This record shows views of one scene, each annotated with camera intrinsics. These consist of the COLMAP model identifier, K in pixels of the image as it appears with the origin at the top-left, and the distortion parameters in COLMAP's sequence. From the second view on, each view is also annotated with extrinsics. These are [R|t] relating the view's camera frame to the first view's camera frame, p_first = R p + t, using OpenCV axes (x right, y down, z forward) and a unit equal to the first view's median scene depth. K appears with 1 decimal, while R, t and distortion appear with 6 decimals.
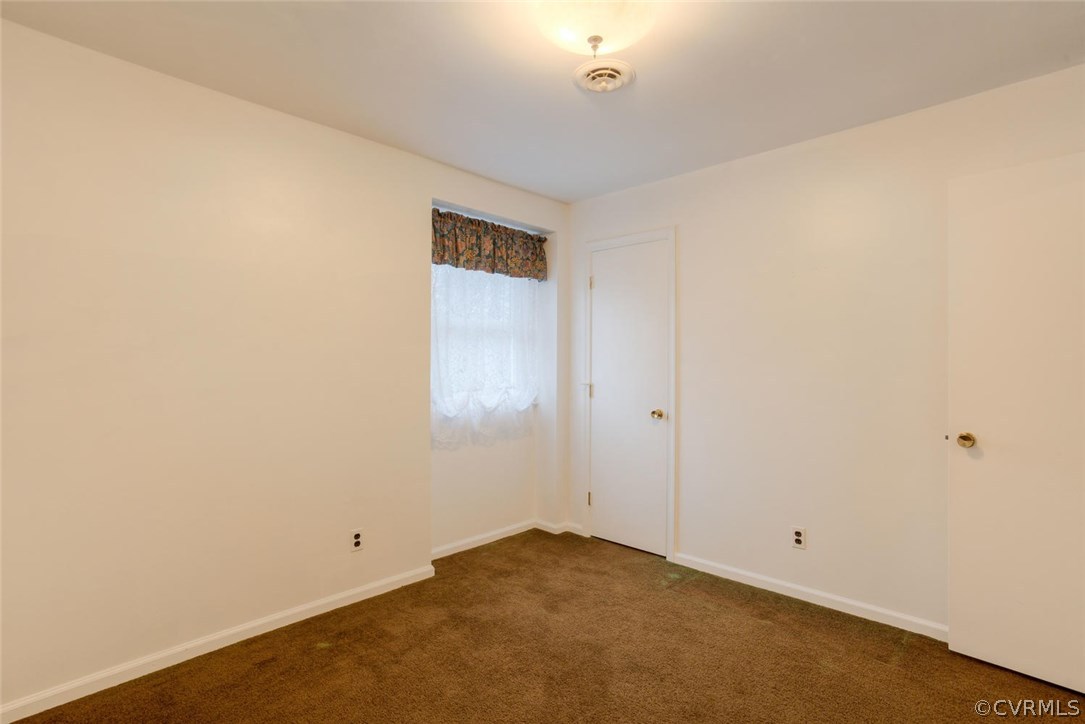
lens RADIAL K [[520.3, 0, 529.8], [0, 520.3, 360.2], [0, 0, 1]] dist [-0.052137, 0.029489]
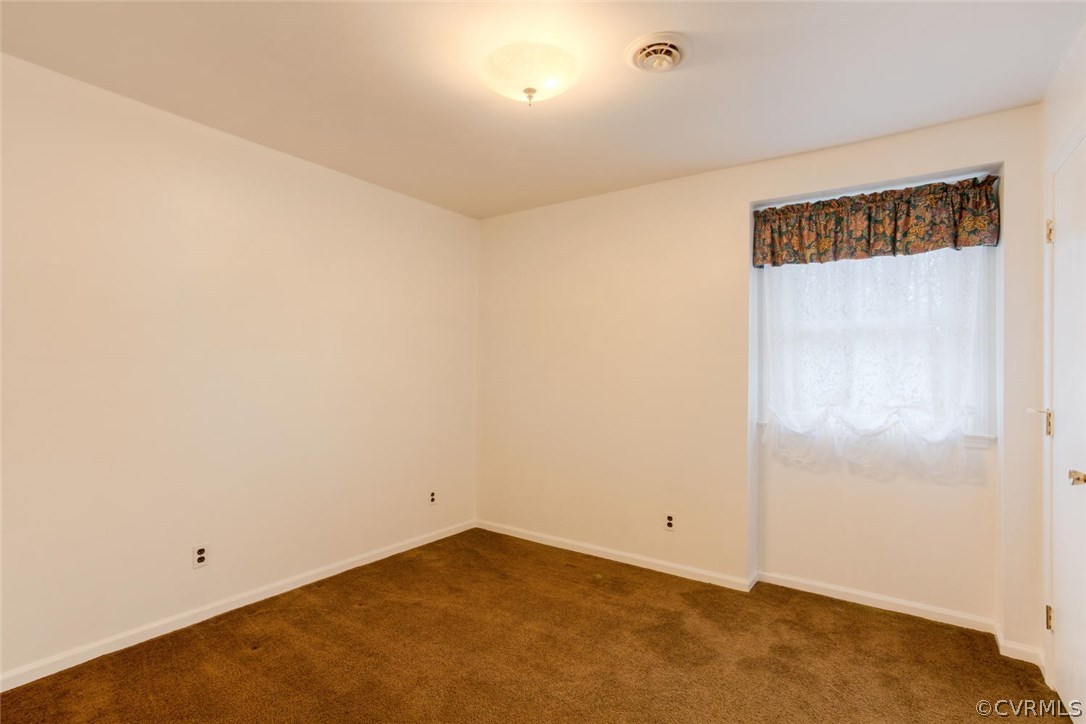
lens RADIAL K [[520.8, 0, 530.3], [0, 520.8, 360.2], [0, 0, 1]] dist [-0.052137, 0.029489]
pose [[0.157869, -0.015146, -0.987344, 0.631018], [-0.002212, 0.999874, -0.015692, -0.000594], [0.987458, 0.004661, 0.157815, 0.397556]]
